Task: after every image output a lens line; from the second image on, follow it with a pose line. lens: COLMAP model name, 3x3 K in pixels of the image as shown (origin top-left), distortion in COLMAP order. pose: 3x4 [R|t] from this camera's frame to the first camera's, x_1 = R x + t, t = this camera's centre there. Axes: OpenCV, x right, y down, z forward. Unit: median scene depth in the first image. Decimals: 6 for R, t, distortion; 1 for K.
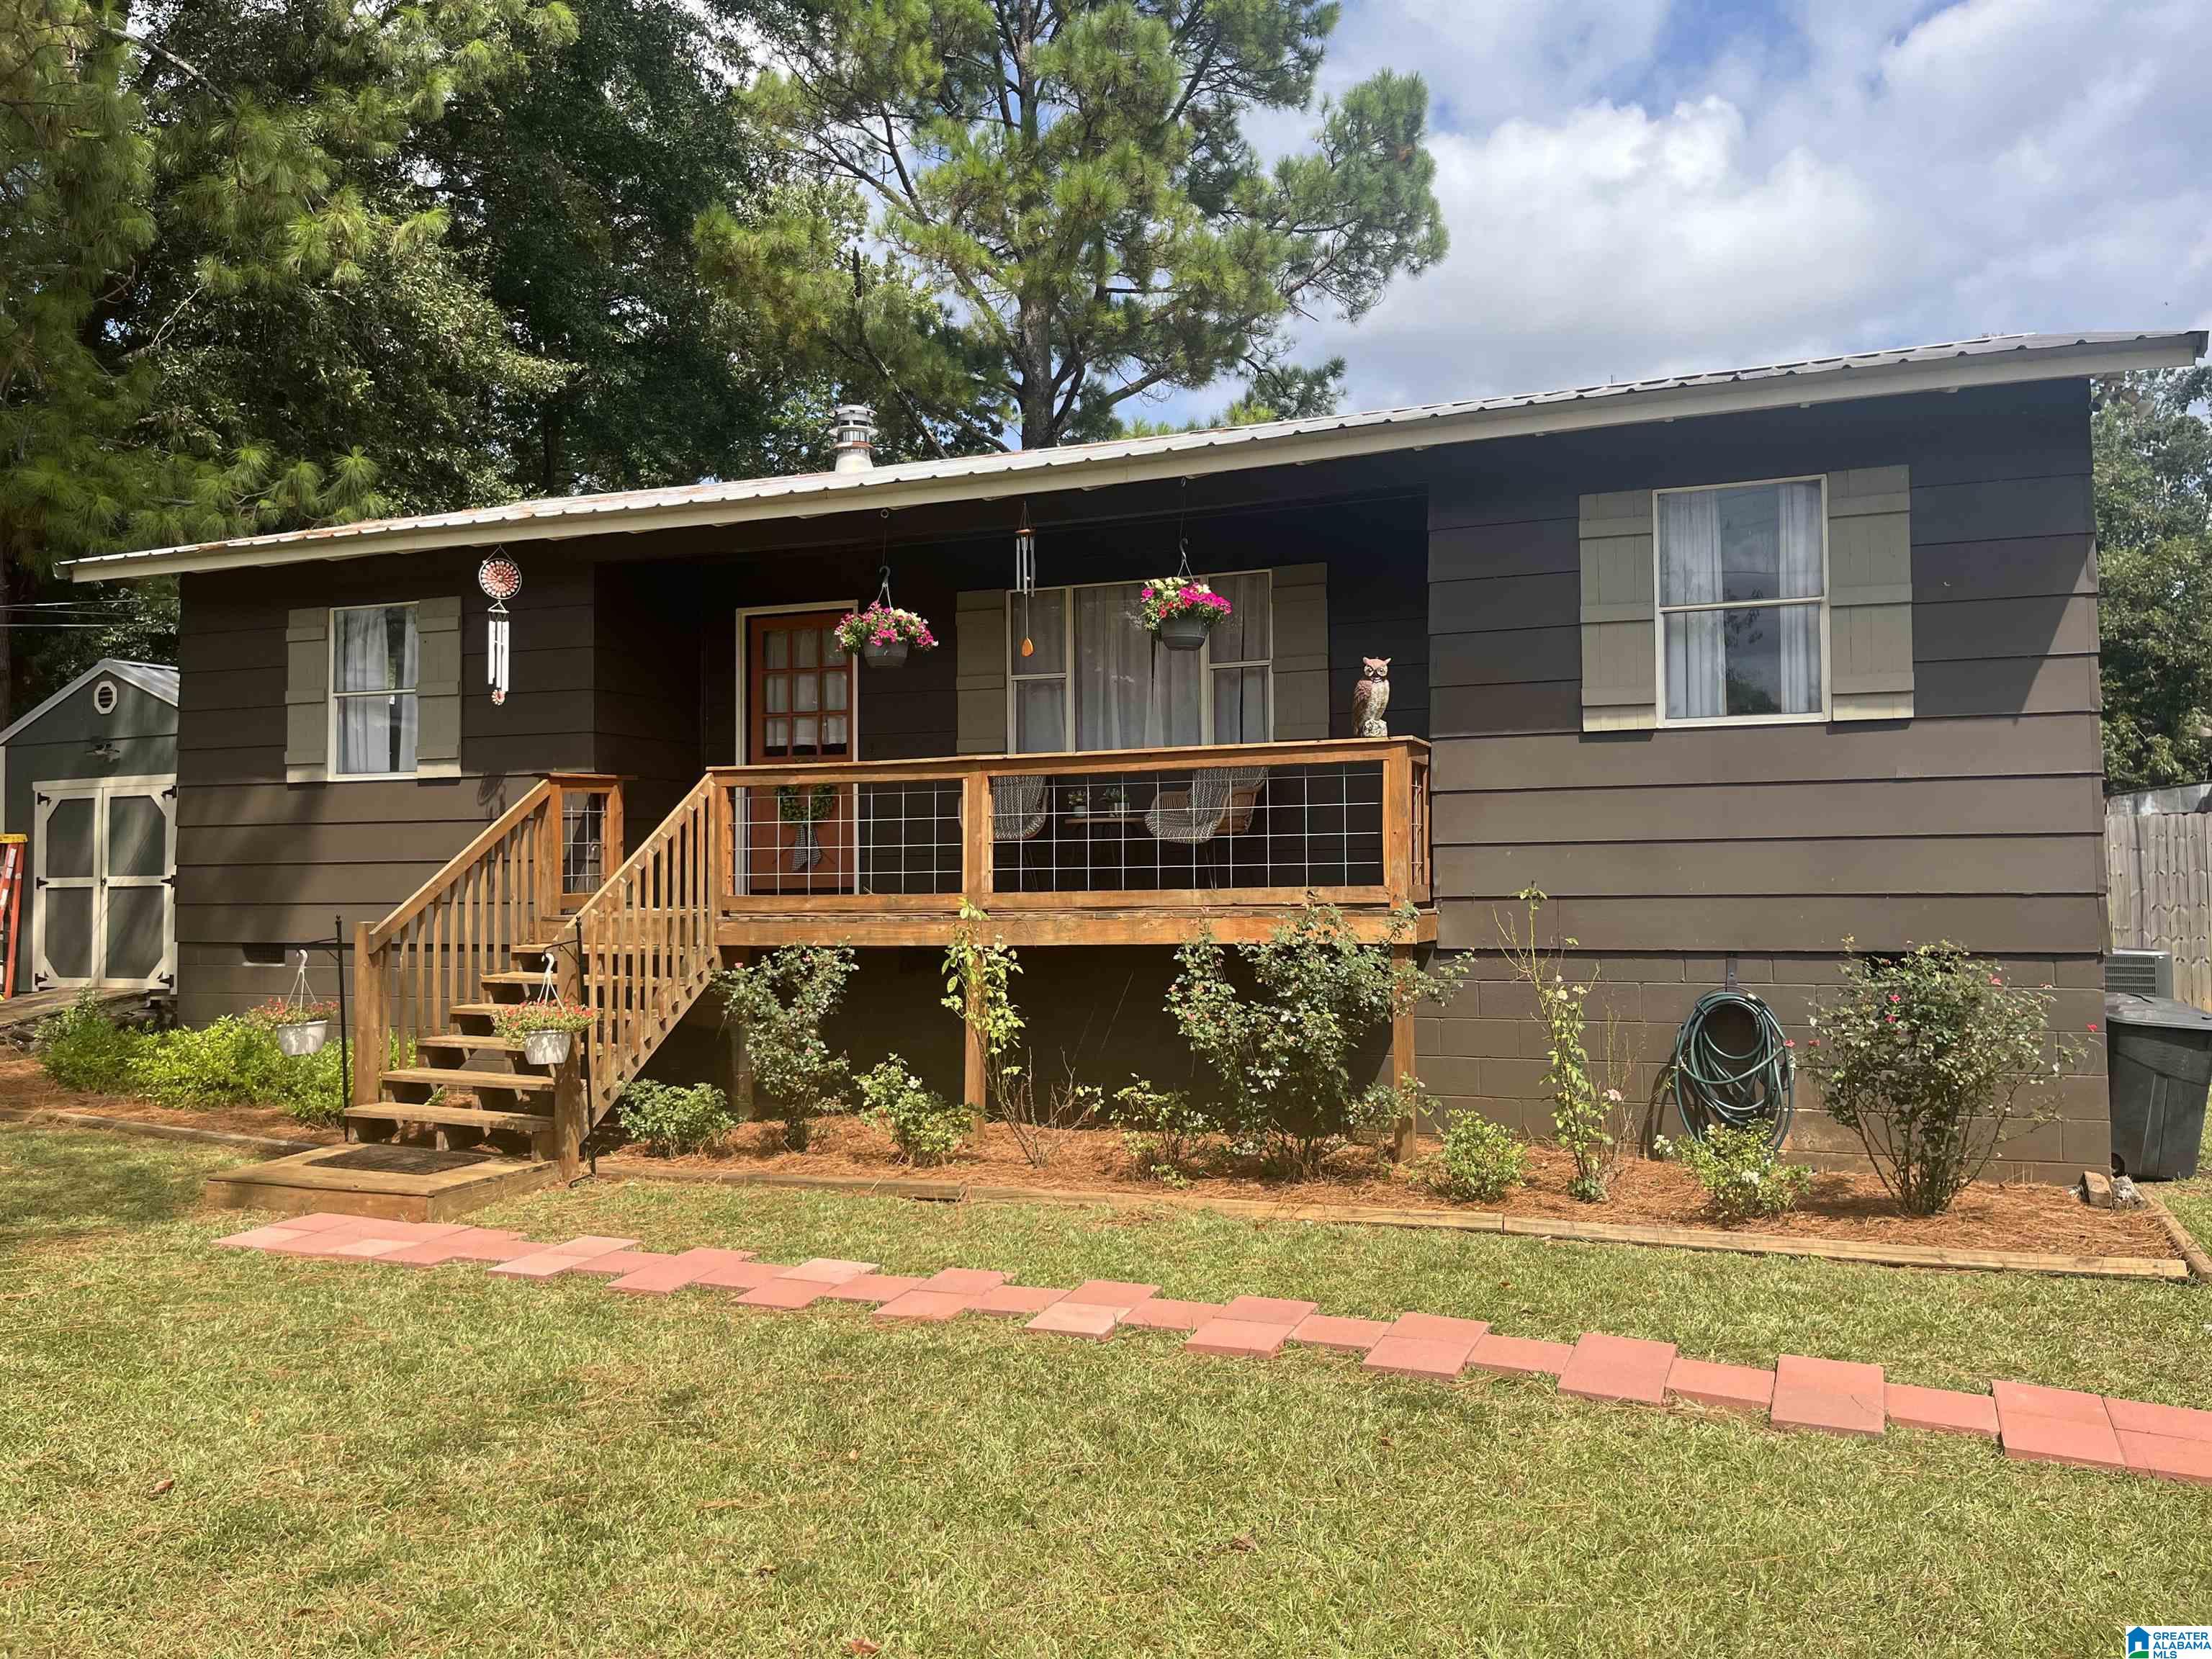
lens RADIAL K [[1713.7, 0, 1095.9], [0, 1713.7, 787.2], [0, 0, 1]] dist [0.061330, -0.086798]
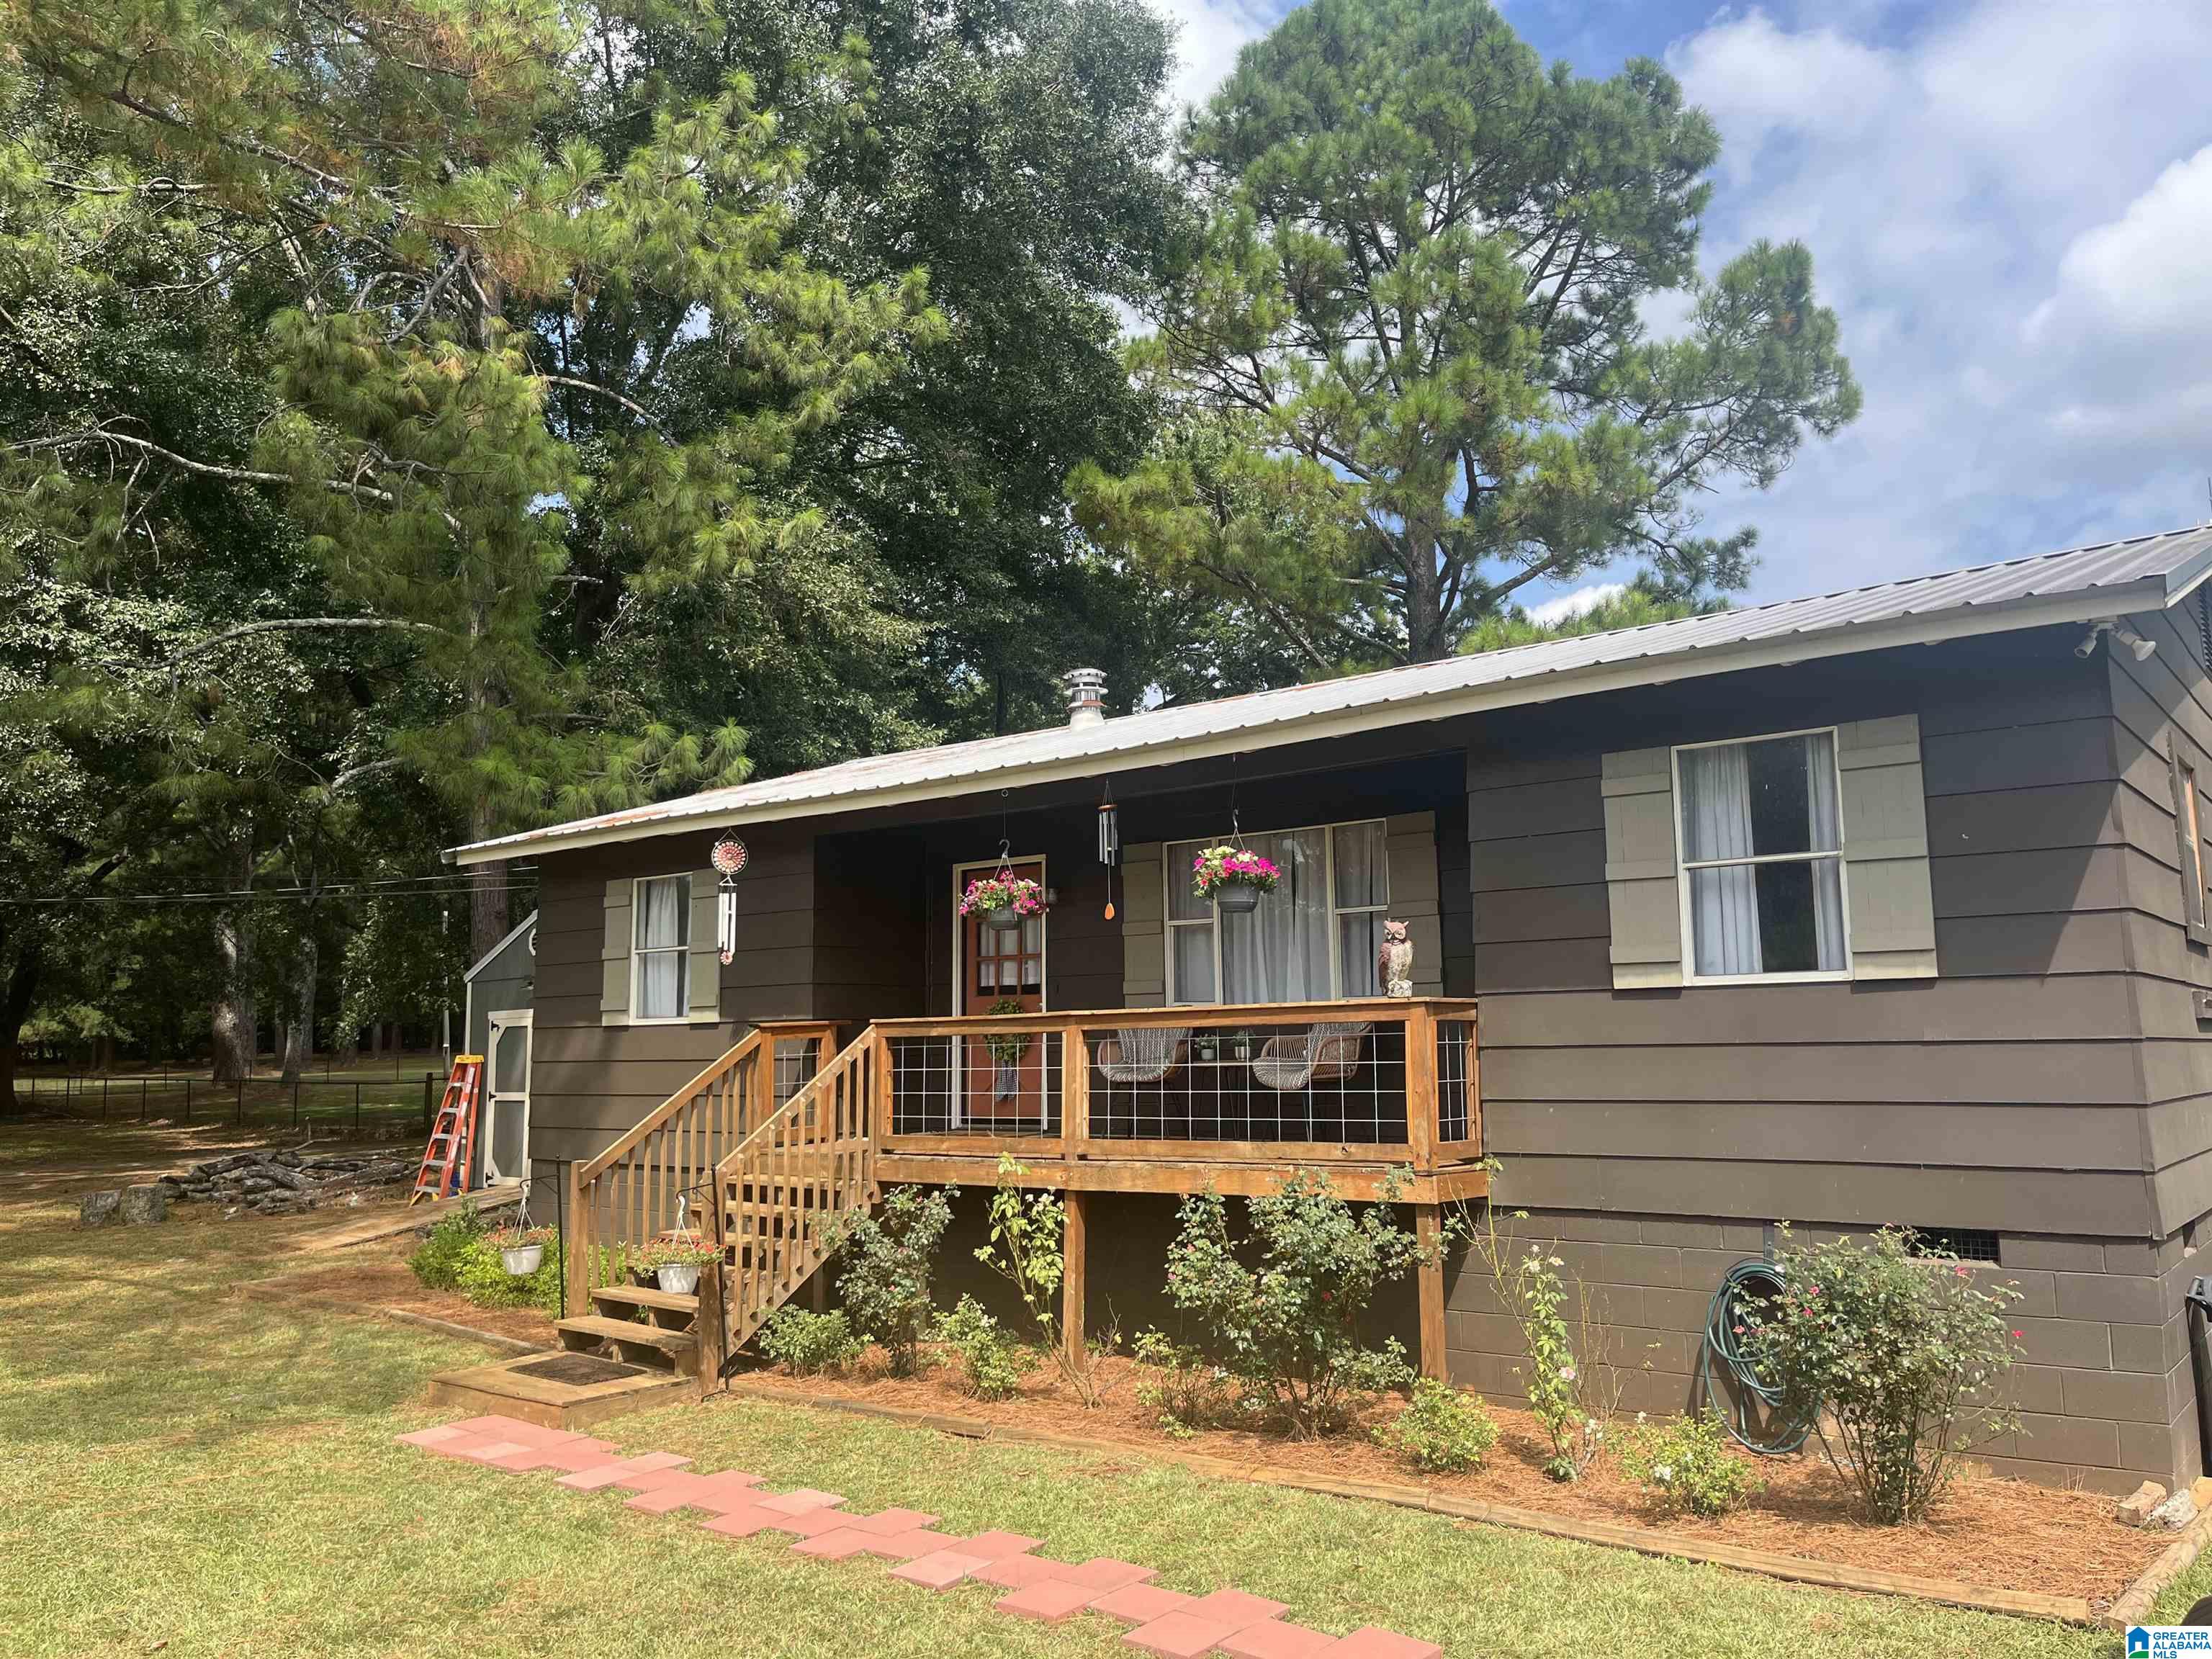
lens RADIAL K [[1713.7, 0, 1095.9], [0, 1713.7, 787.2], [0, 0, 1]] dist [0.061330, -0.086798]
pose [[0.951803, -0.049141, -0.302747, 0.282392], [0.019020, 0.994638, -0.101649, -0.048885], [0.306119, 0.090992, 0.947635, -0.047485]]
